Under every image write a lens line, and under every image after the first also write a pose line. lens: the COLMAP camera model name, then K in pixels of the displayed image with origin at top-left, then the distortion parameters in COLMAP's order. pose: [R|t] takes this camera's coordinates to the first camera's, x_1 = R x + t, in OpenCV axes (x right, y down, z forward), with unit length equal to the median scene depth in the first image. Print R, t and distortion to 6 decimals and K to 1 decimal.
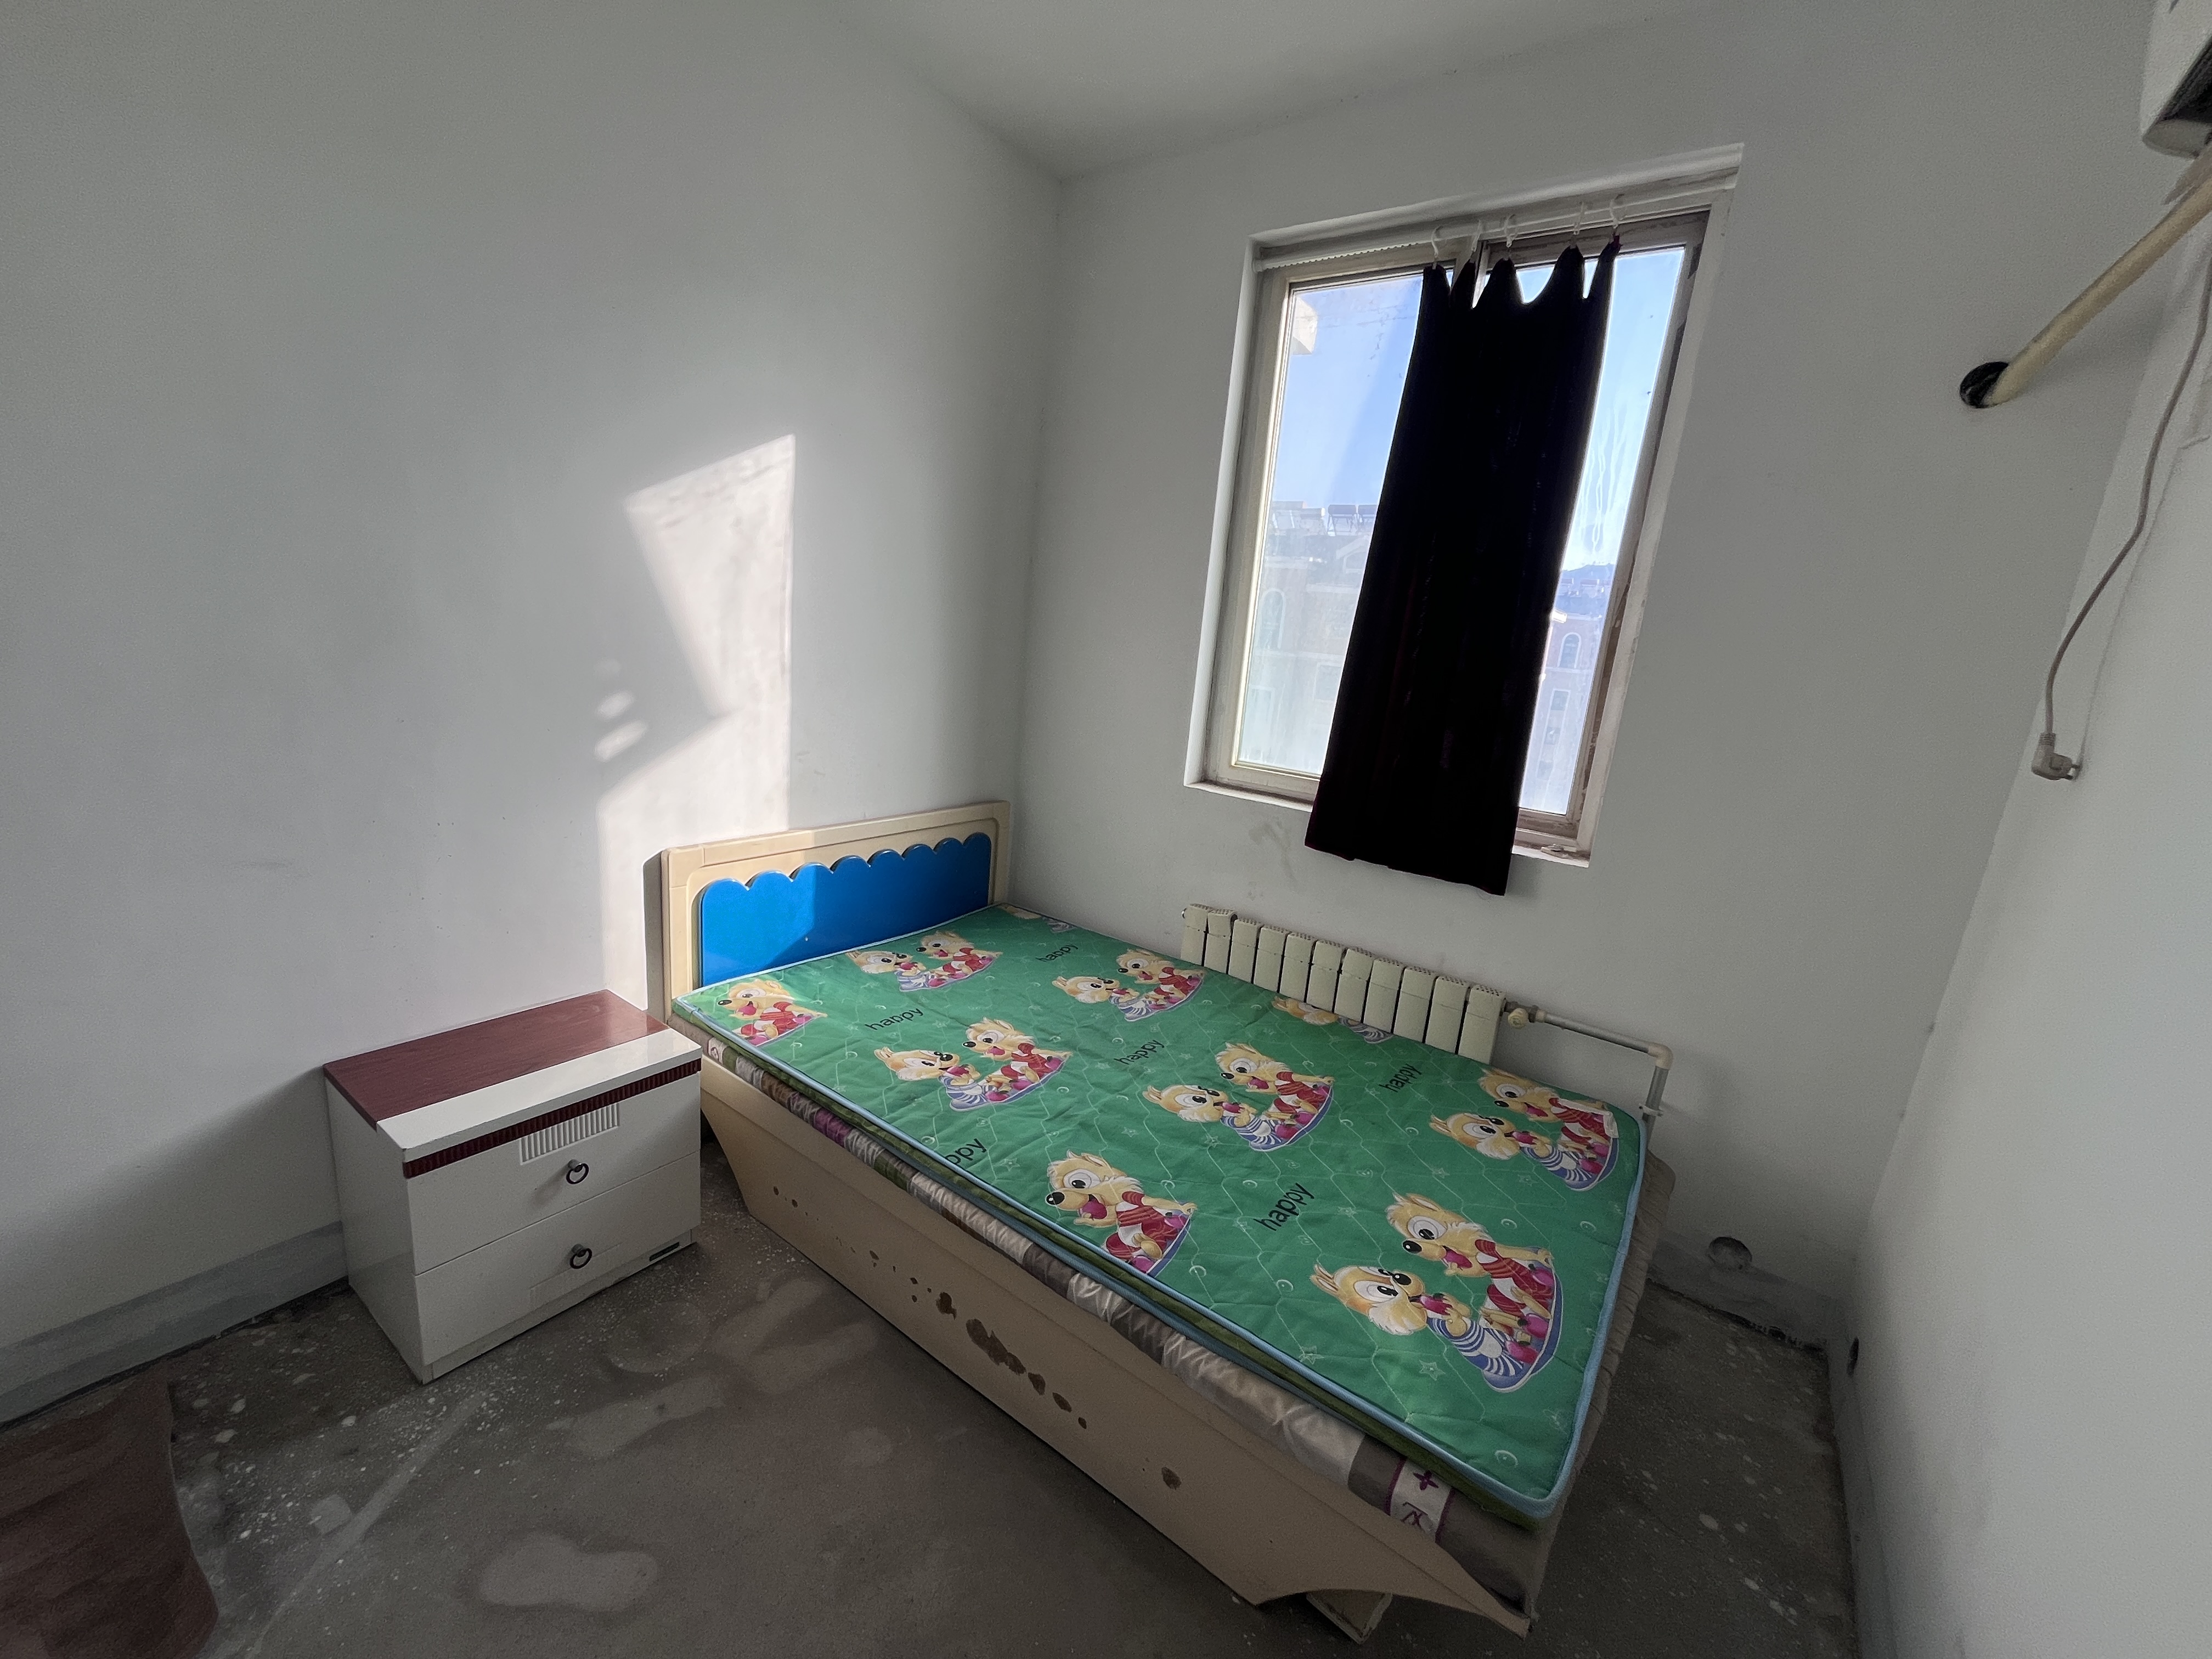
lens RADIAL K [[890.9, 0, 1106.0], [0, 890.9, 829.5], [0, 0, 1]] dist [-0.001412, -0.000144]
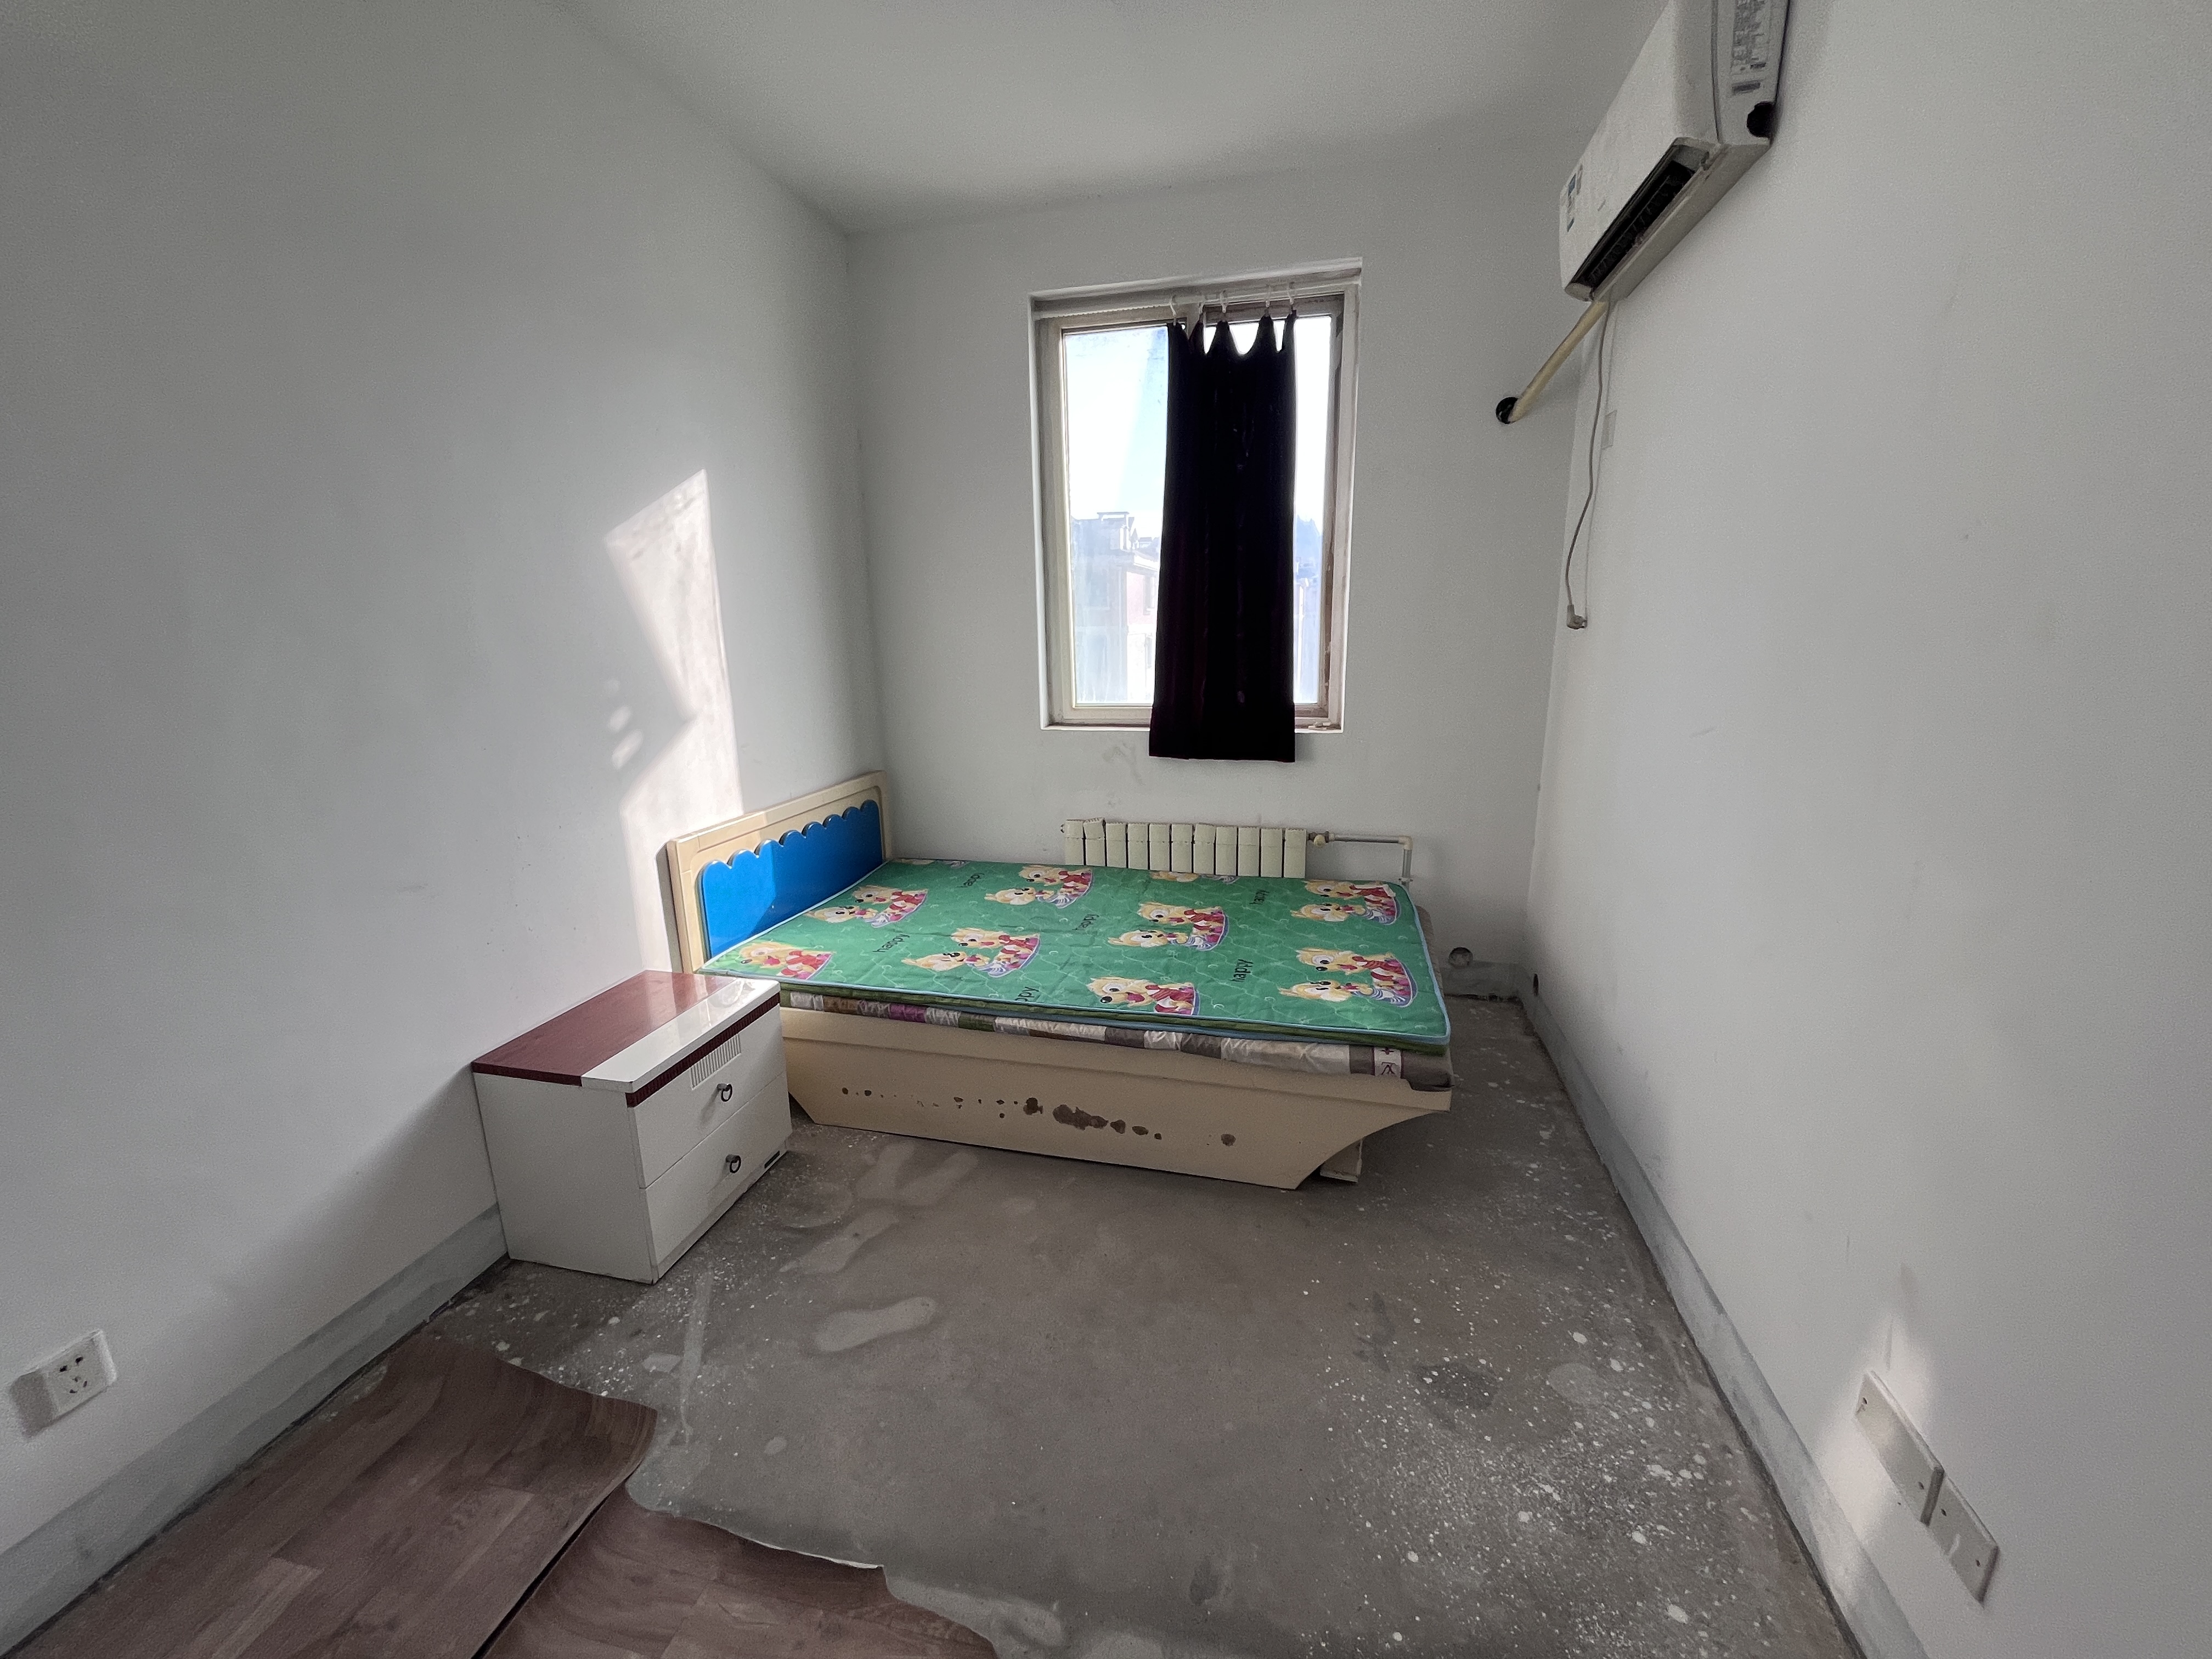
lens RADIAL K [[890.9, 0, 1106.0], [0, 890.9, 829.5], [0, 0, 1]] dist [-0.001412, -0.000144]
pose [[0.919297, -0.191088, 0.344062, -0.379649], [0.183689, 0.981483, 0.054307, 0.049798], [-0.348068, 0.013276, 0.937375, -0.268859]]
